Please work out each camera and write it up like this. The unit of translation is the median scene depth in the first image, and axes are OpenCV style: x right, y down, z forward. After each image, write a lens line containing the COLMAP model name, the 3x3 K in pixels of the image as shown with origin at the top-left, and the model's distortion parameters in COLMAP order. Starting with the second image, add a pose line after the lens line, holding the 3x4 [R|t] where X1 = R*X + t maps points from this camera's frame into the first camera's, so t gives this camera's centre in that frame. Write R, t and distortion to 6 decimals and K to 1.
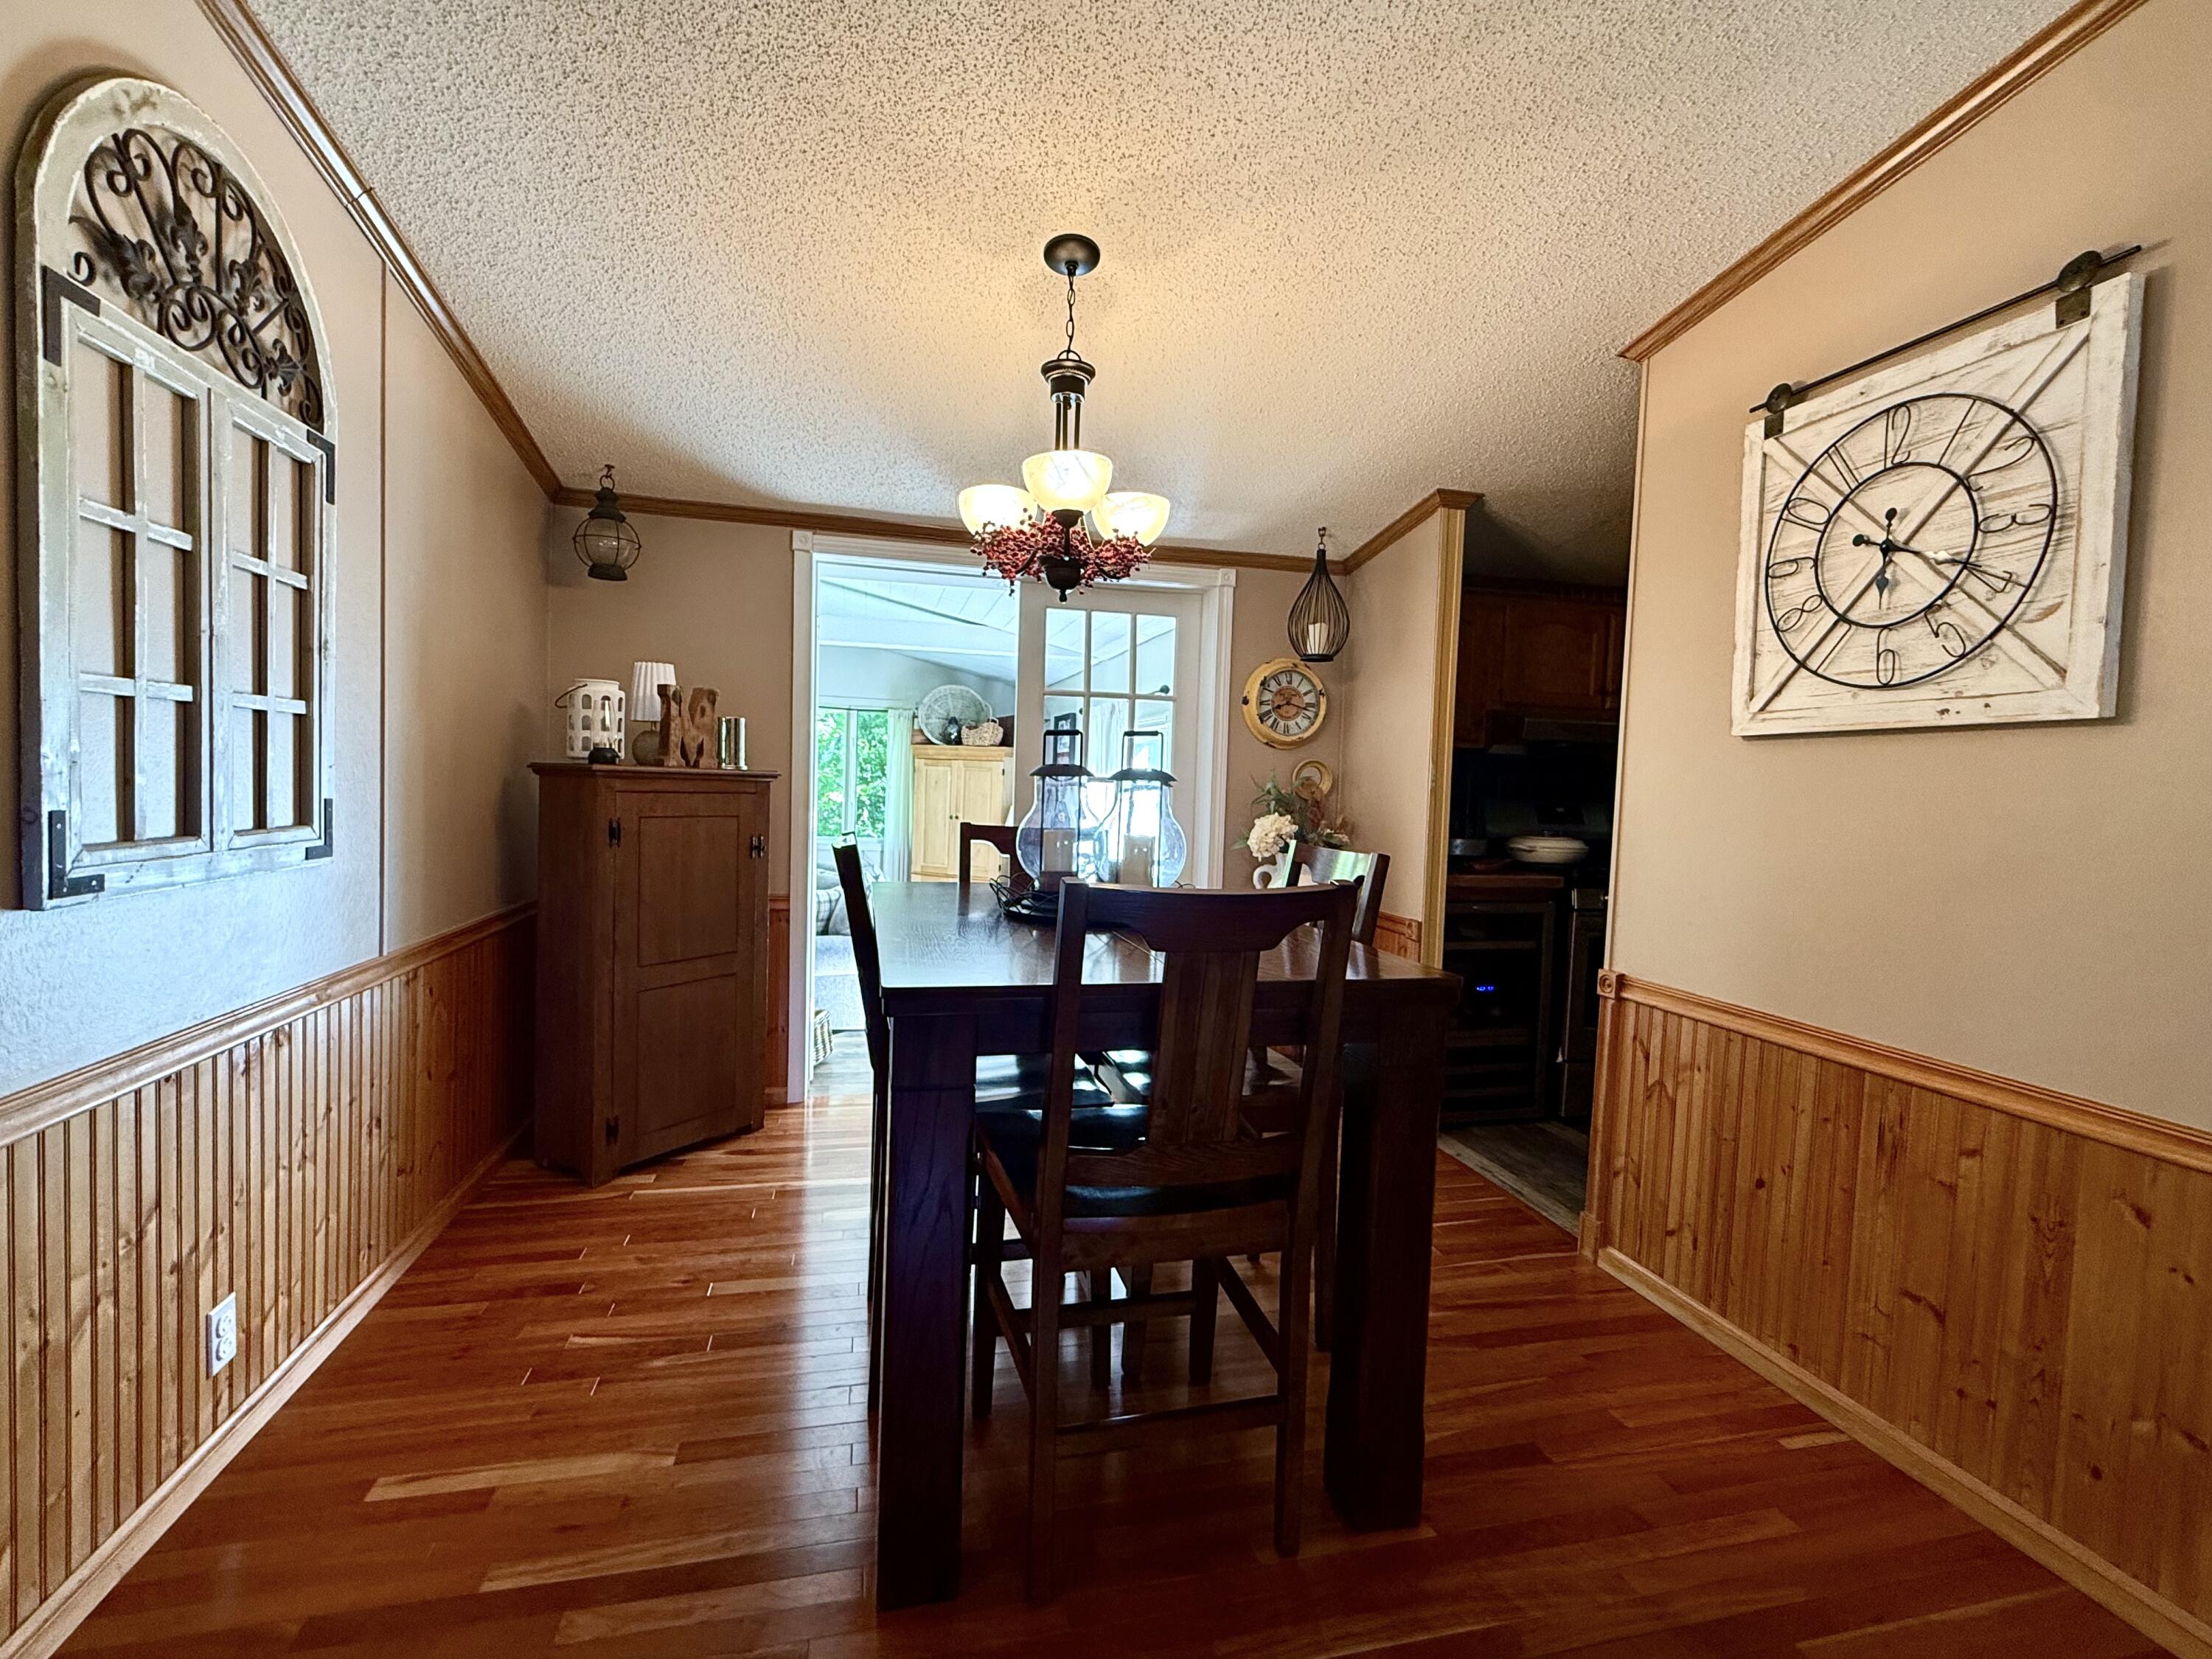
lens RADIAL K [[973.8, 0, 1099.7], [0, 973.8, 828.4], [0, 0, 1]] dist [-0.004004, -0.000217]
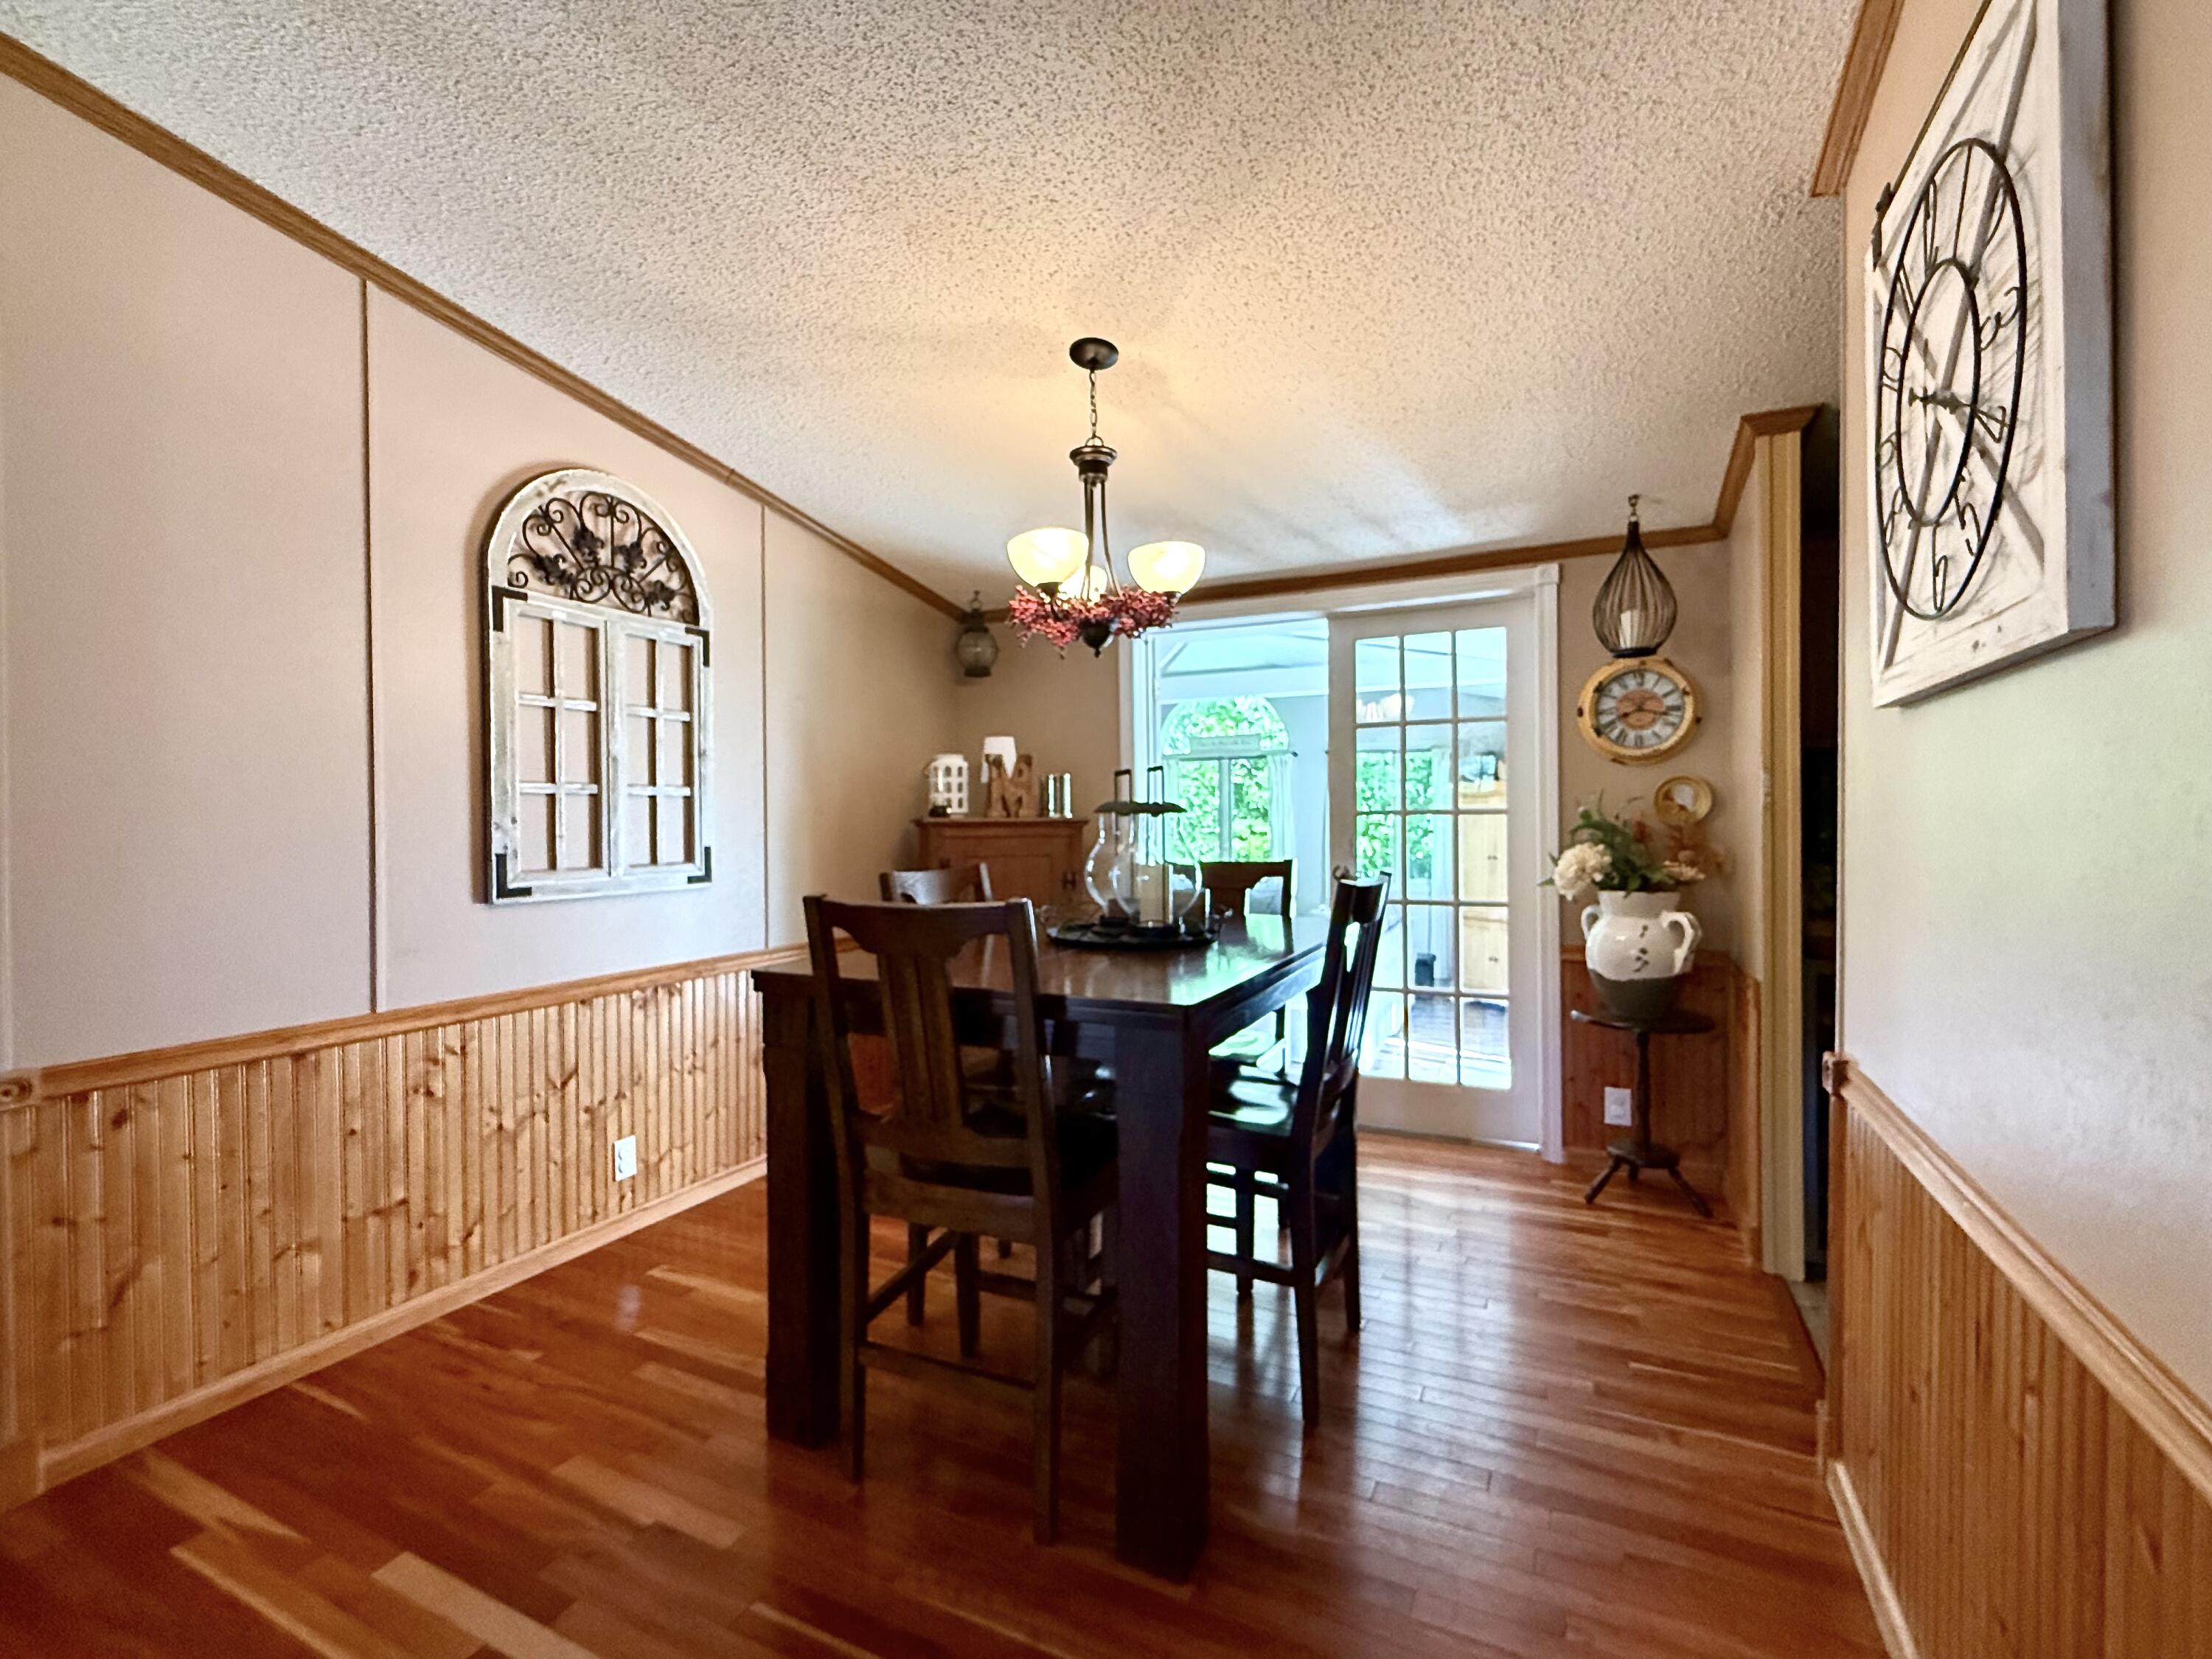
lens RADIAL K [[973.8, 0, 1100.2], [0, 973.8, 827.5], [0, 0, 1]] dist [-0.004004, -0.000217]
pose [[0.771024, -0.033958, -0.635900, 0.754542], [0.004167, 0.998825, -0.048286, 0.019549], [0.636792, 0.034580, 0.770260, 0.163310]]
